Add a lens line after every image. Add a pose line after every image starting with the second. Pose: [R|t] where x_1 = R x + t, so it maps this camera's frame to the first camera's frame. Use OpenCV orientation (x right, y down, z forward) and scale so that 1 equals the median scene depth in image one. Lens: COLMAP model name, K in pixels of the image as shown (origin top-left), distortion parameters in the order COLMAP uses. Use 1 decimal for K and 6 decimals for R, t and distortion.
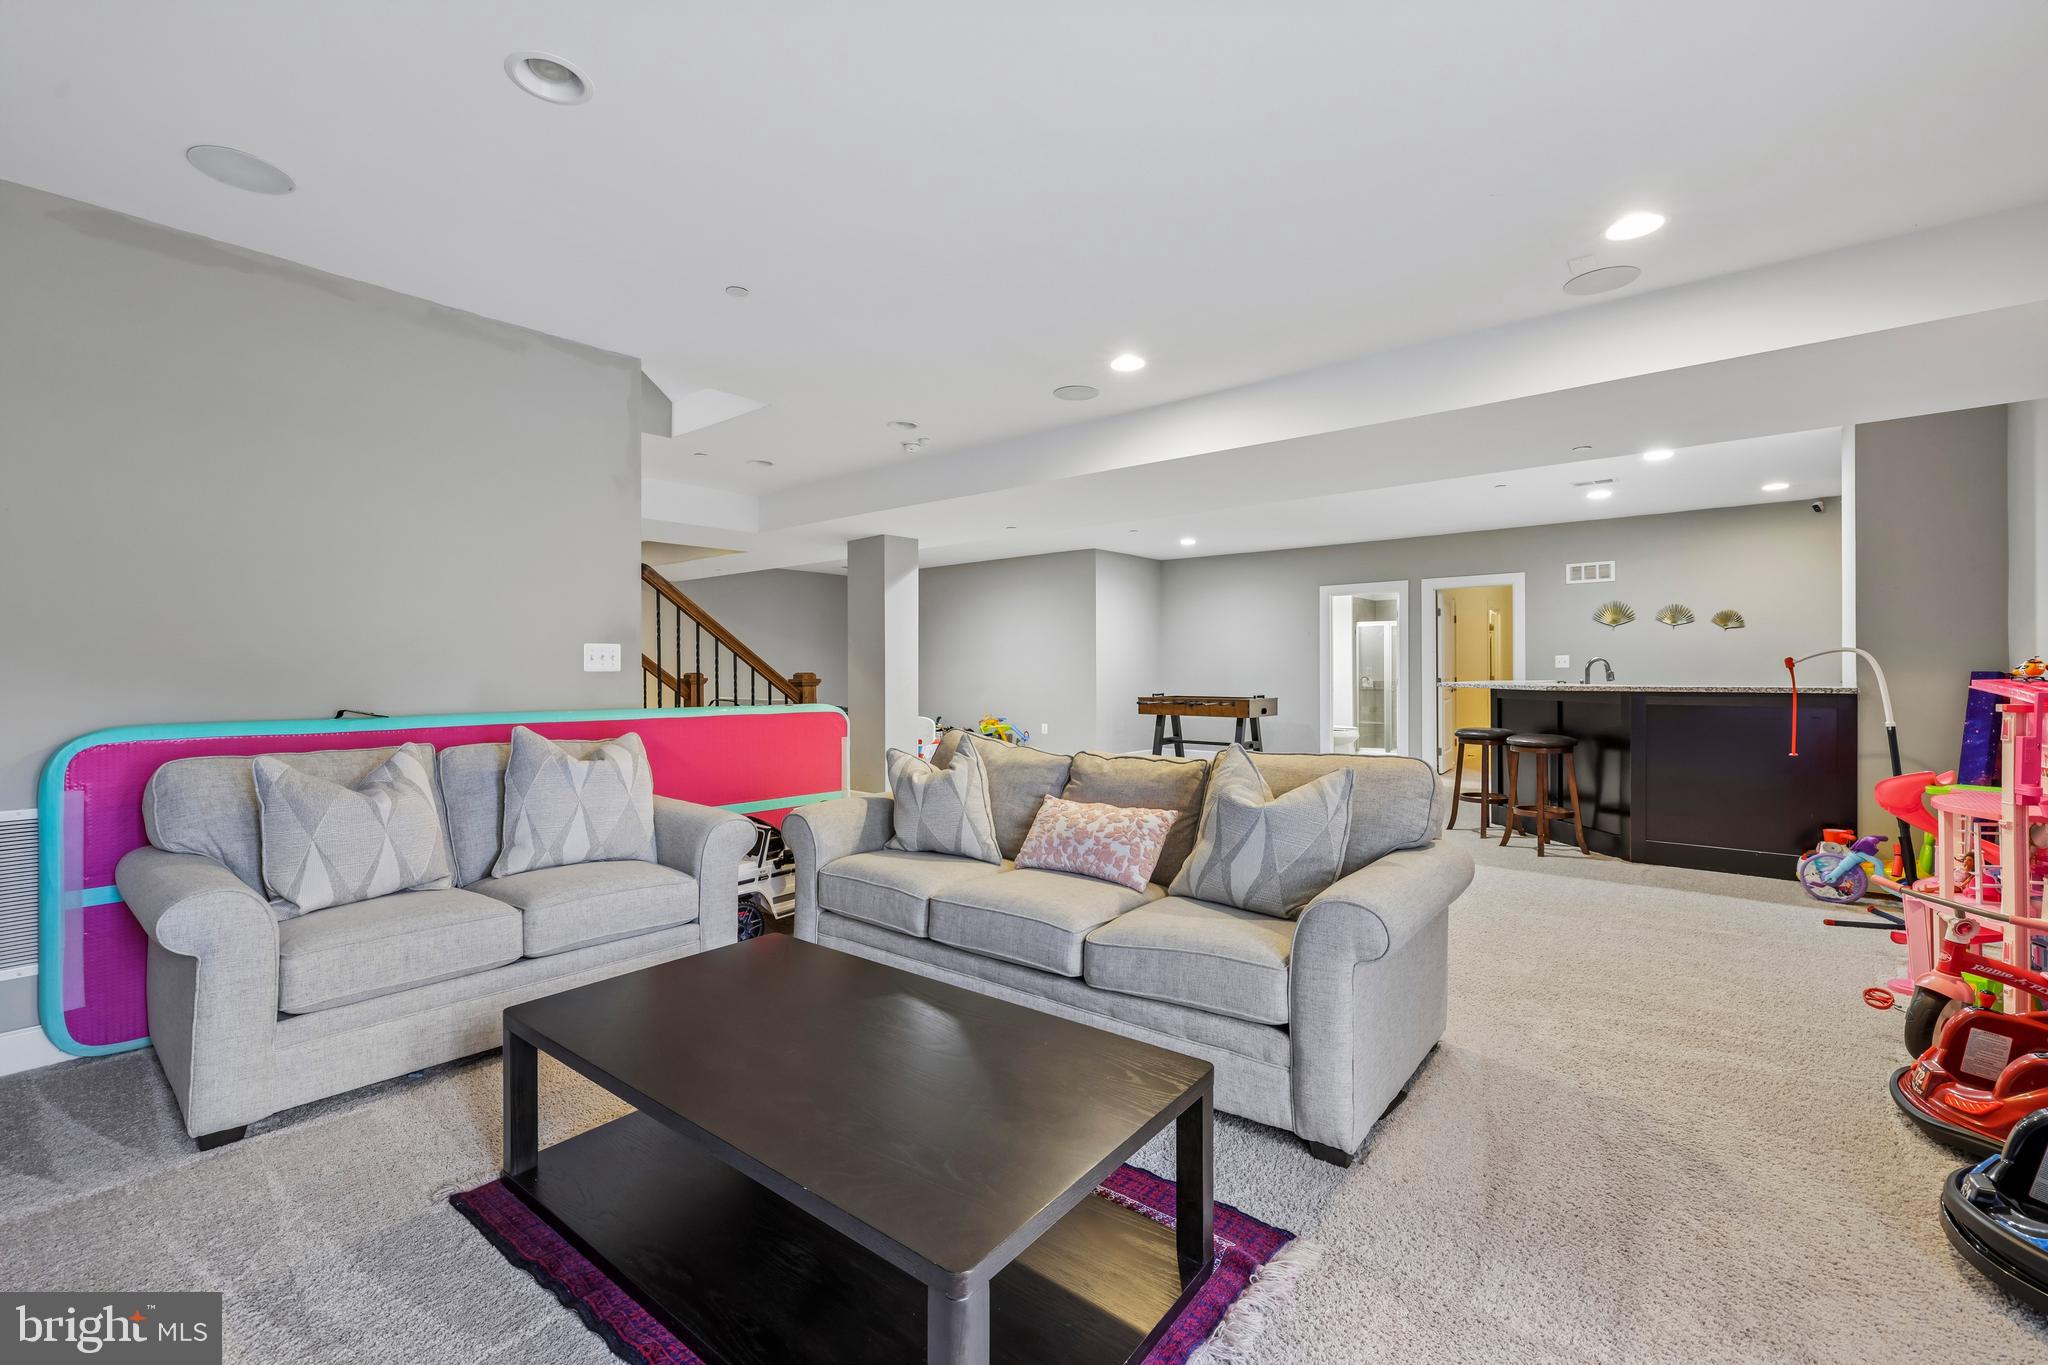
lens RADIAL K [[855.7, 0, 1024.0], [0, 855.7, 682.5], [0, 0, 1]] dist [0.000689, 0.000079]
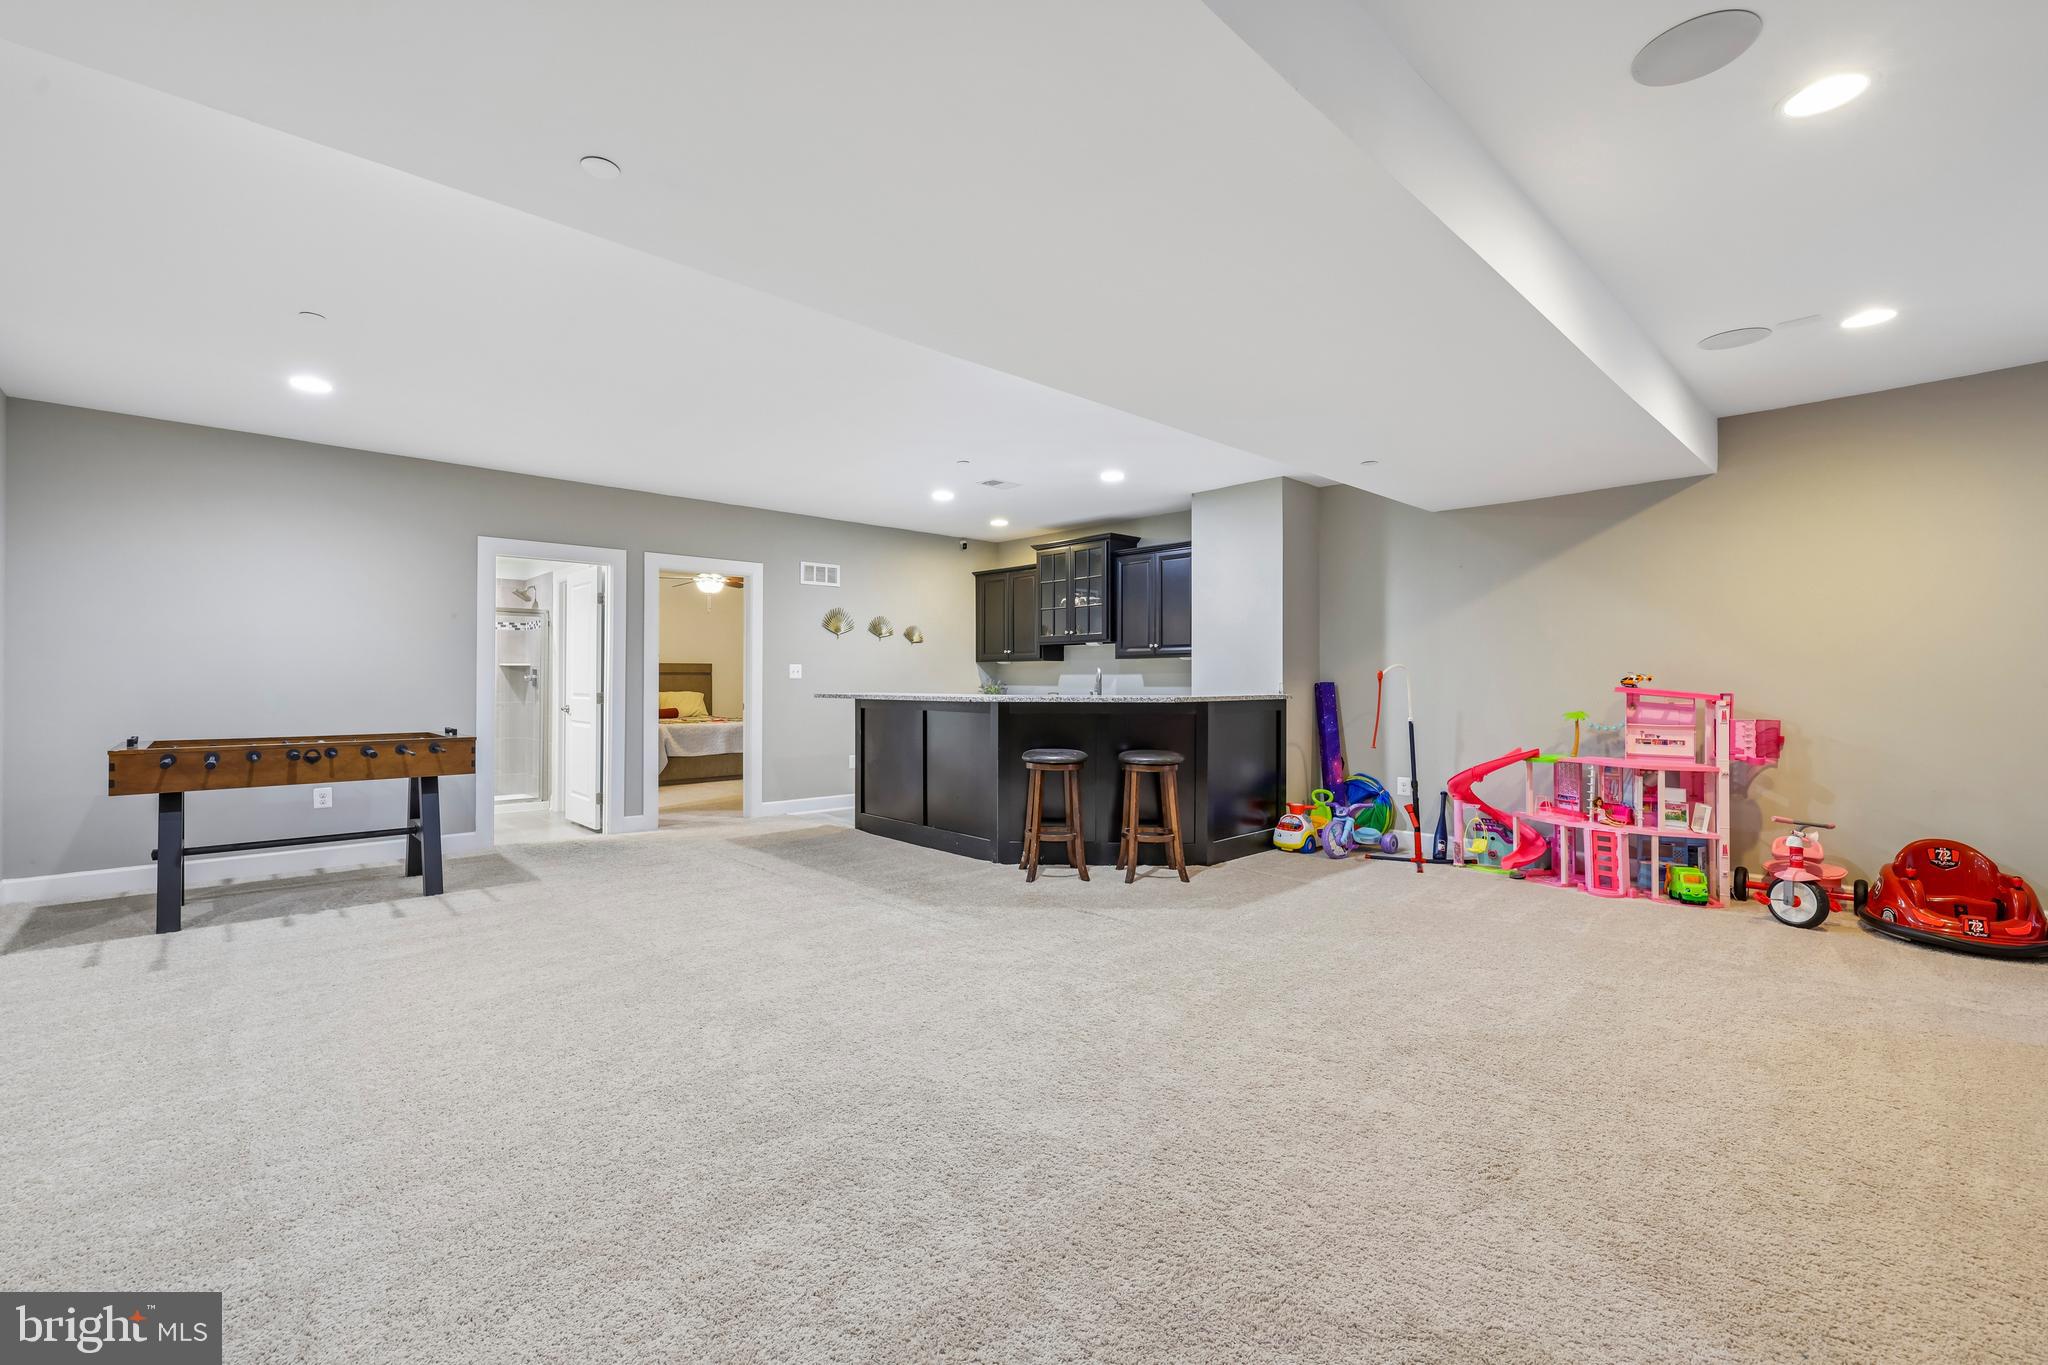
lens RADIAL K [[855.7, 0, 1024.0], [0, 855.7, 682.5], [0, 0, 1]] dist [0.000689, 0.000079]
pose [[0.134931, 0.001674, 0.990854, -0.214851], [0.013389, 0.999904, -0.003513, -0.007072], [-0.990765, 0.013741, 0.134895, 0.670349]]
